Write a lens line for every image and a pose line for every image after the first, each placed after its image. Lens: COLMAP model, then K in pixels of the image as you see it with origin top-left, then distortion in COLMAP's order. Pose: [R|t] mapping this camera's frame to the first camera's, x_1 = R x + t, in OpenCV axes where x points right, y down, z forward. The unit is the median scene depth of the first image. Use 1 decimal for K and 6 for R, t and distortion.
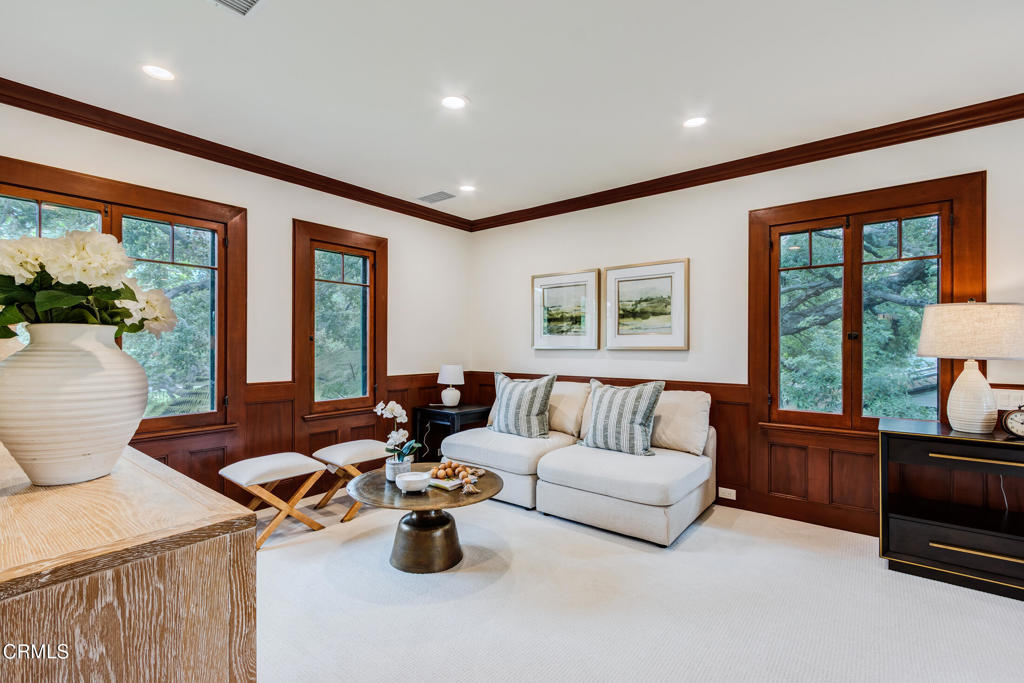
lens RADIAL K [[467.3, 0, 507.5], [0, 467.3, 346.6], [0, 0, 1]] dist [0.004640, -0.000457]
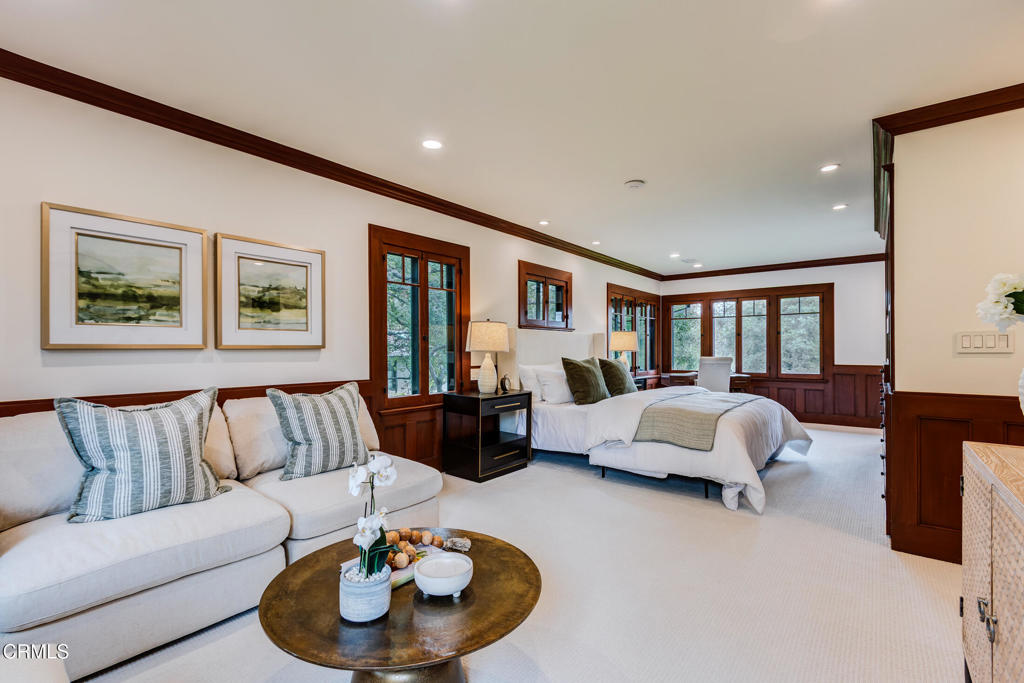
lens RADIAL K [[467.3, 0, 508.3], [0, 467.3, 339.4], [0, 0, 1]] dist [0.004640, -0.000457]
pose [[-0.005021, 0.011514, 0.999921, -0.517257], [-0.003232, 0.999928, -0.011530, -0.001335], [-0.999982, -0.003290, -0.004983, 0.583644]]
